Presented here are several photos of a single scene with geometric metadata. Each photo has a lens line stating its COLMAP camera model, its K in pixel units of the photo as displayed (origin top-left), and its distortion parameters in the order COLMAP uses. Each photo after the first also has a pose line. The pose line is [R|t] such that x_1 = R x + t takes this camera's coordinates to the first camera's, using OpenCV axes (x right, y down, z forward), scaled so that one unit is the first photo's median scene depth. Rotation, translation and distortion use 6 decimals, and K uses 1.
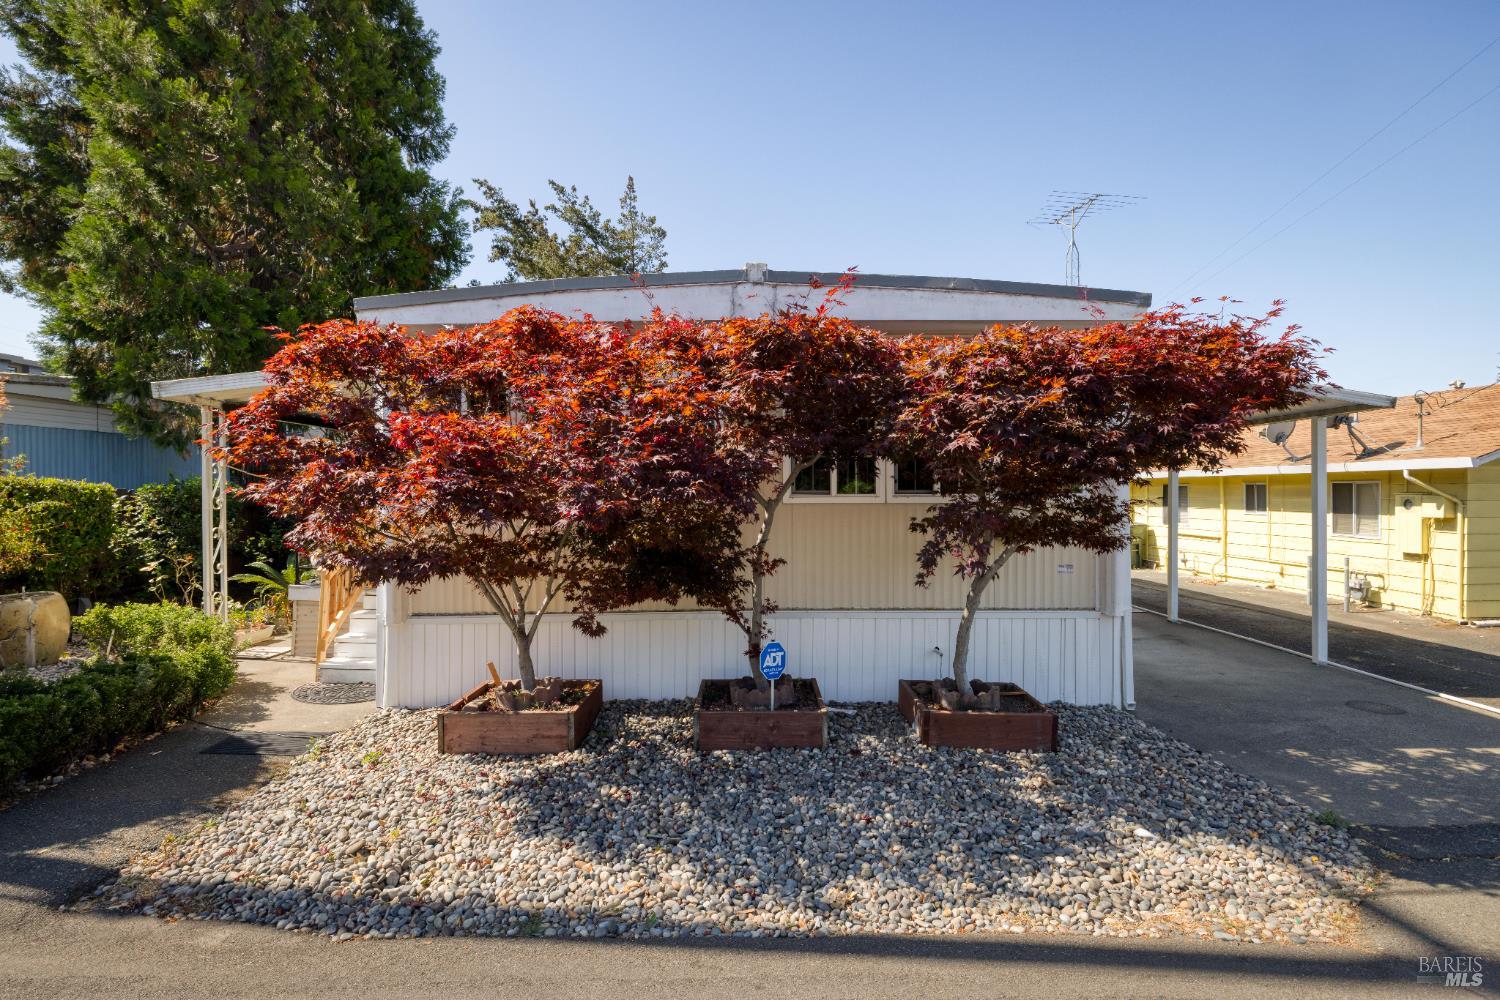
lens RADIAL K [[699.6, 0, 752.6], [0, 699.6, 499.7], [0, 0, 1]] dist [-0.002769, 0.000895]
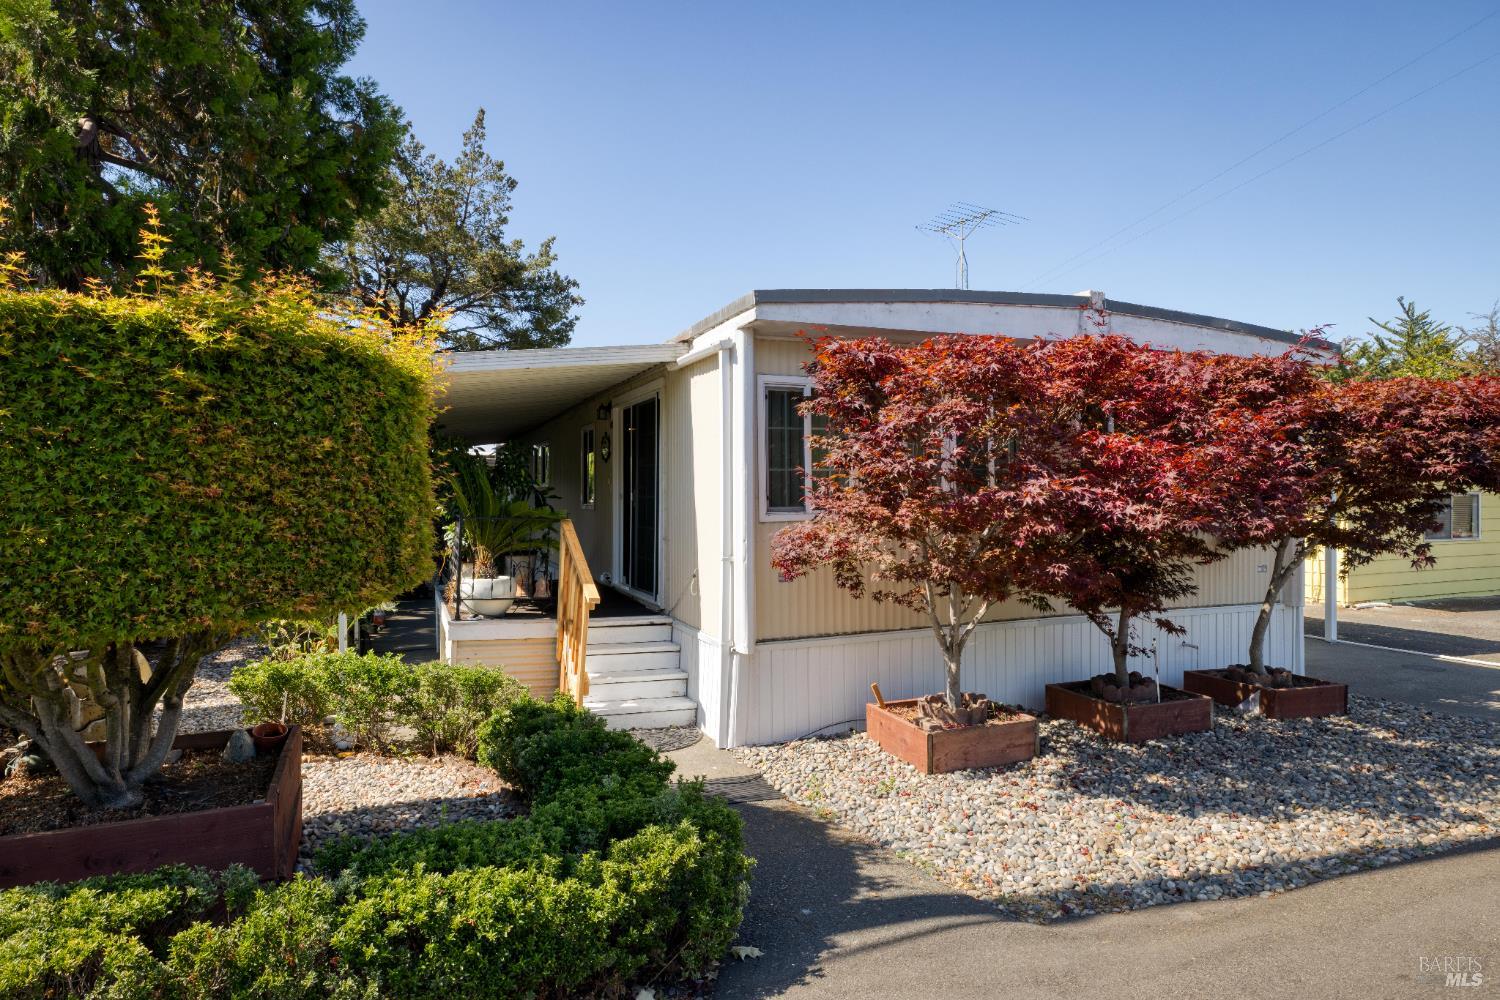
lens RADIAL K [[825.9, 0, 751.5], [0, 825.9, 498.5], [0, 0, 1]] dist [0.008569, -0.001023]
pose [[0.929079, 0.001022, 0.369879, -1.012053], [0.003343, 0.999932, -0.011160, -0.007673], [-0.369866, 0.011605, 0.929013, 0.019262]]
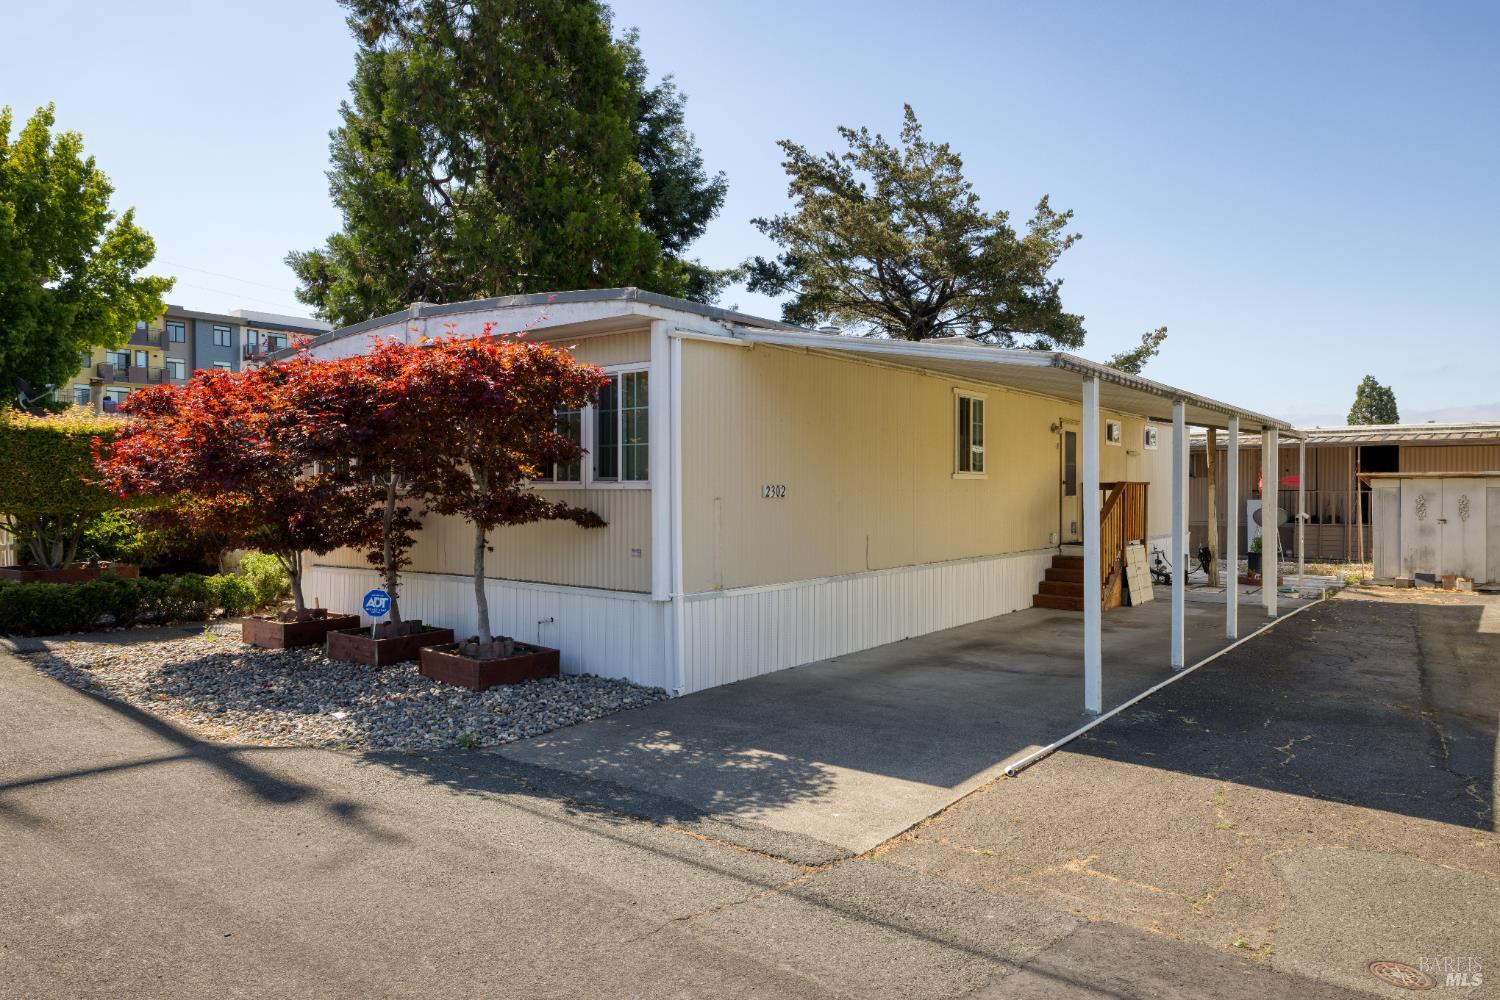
lens RADIAL K [[960.0, 0, 748.3], [0, 960.0, 497.5], [0, 0, 1]] dist [-0.000129, -0.000031]
pose [[0.791843, 0.005957, -0.610695, 1.567195], [-0.010410, 0.999939, -0.003745, 0.027089], [0.610636, 0.009323, 0.791857, -0.010443]]
